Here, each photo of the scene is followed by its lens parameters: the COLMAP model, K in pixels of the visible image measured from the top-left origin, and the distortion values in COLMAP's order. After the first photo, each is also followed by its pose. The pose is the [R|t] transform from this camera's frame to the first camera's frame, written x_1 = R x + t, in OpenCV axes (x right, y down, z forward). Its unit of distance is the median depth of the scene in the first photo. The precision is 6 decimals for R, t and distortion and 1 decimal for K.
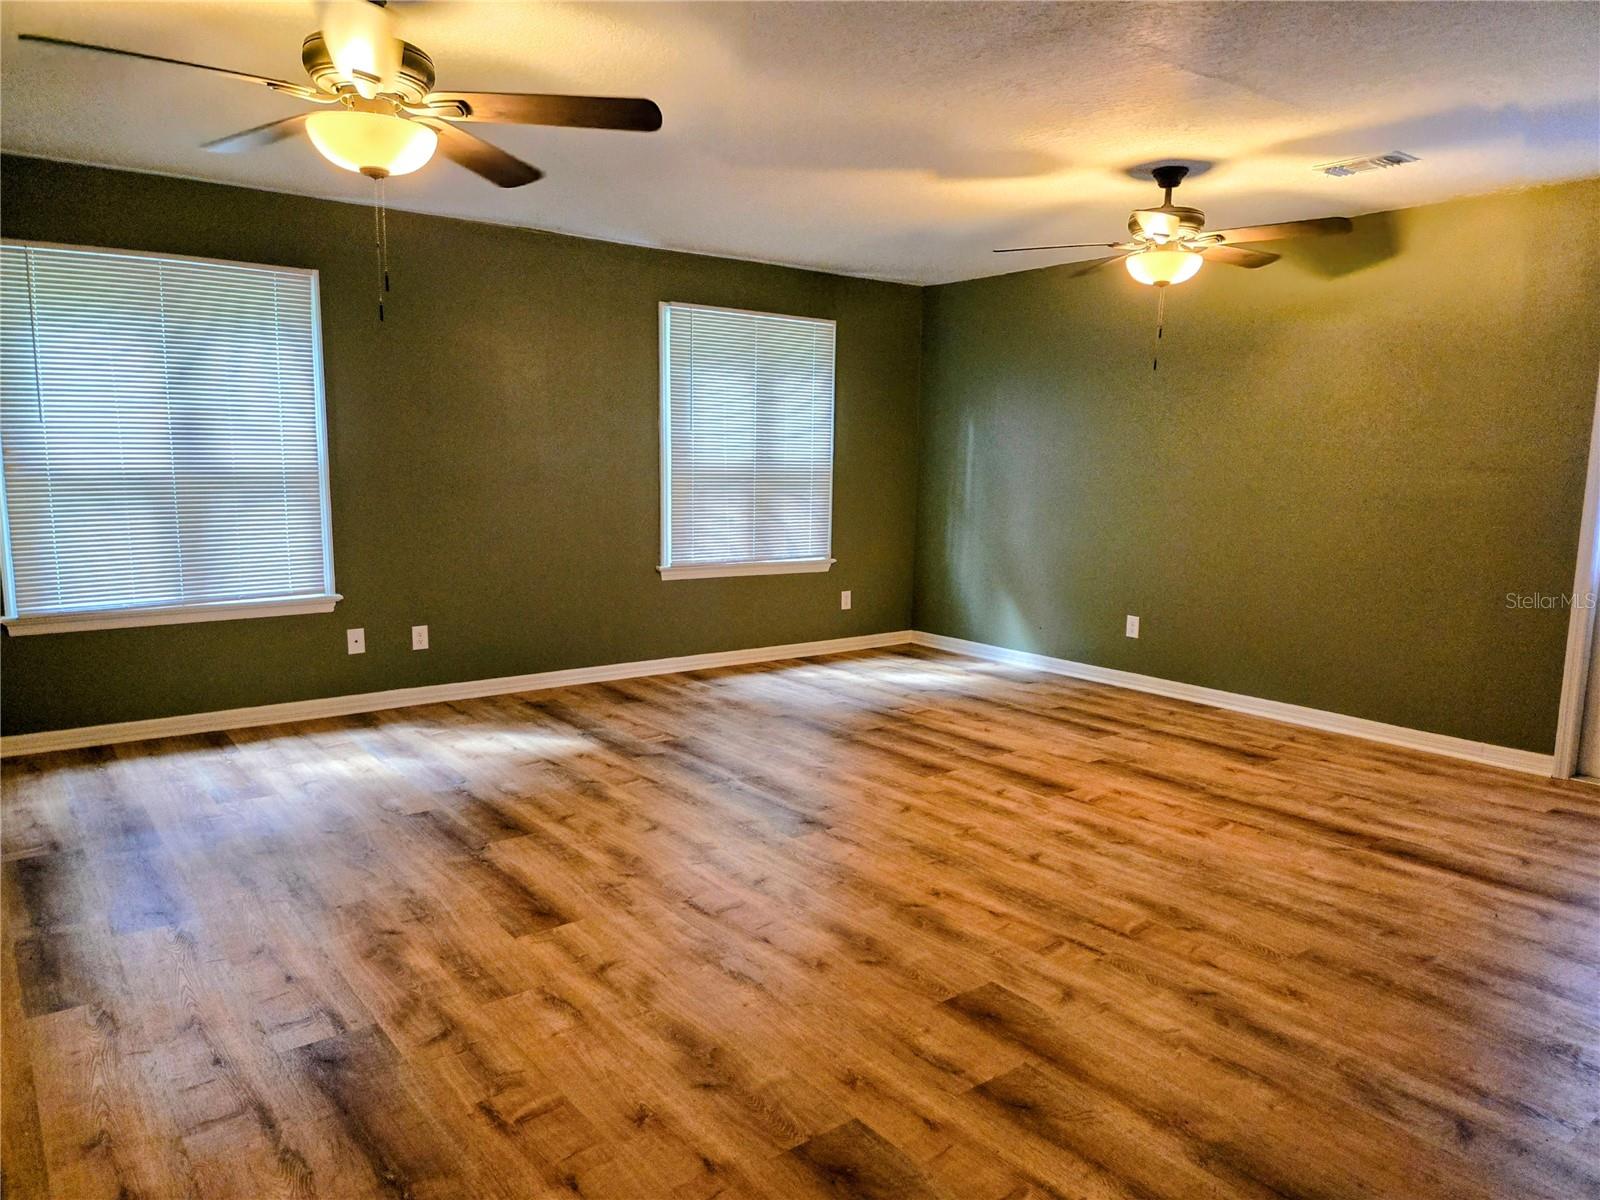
lens RADIAL K [[1105.1, 0, 800.0], [0, 1105.1, 600.0], [0, 0, 1]] dist [0.066569, -0.053913]
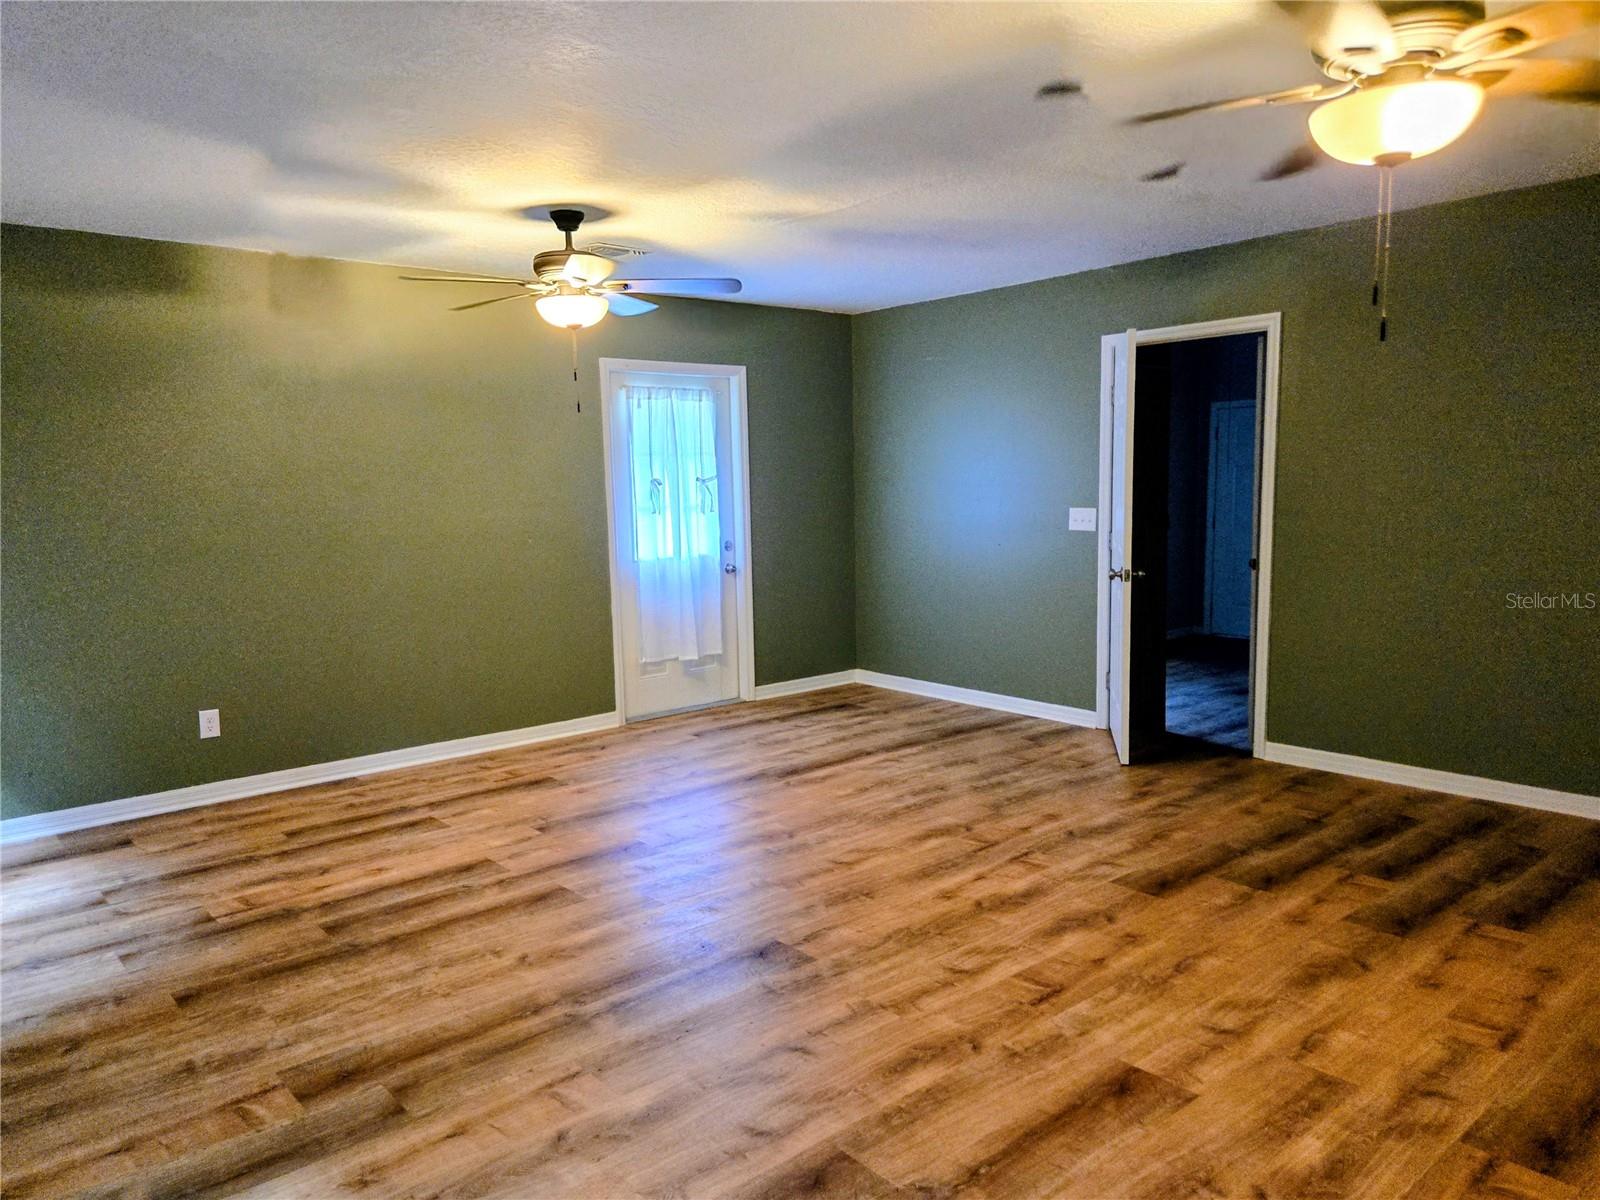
lens RADIAL K [[1105.1, 0, 800.0], [0, 1105.1, 600.0], [0, 0, 1]] dist [0.066569, -0.053913]
pose [[-0.057127, -0.120019, 0.991127, -0.638673], [0.155404, 0.979578, 0.127578, -0.125763], [-0.986198, 0.161313, -0.037309, 0.801878]]
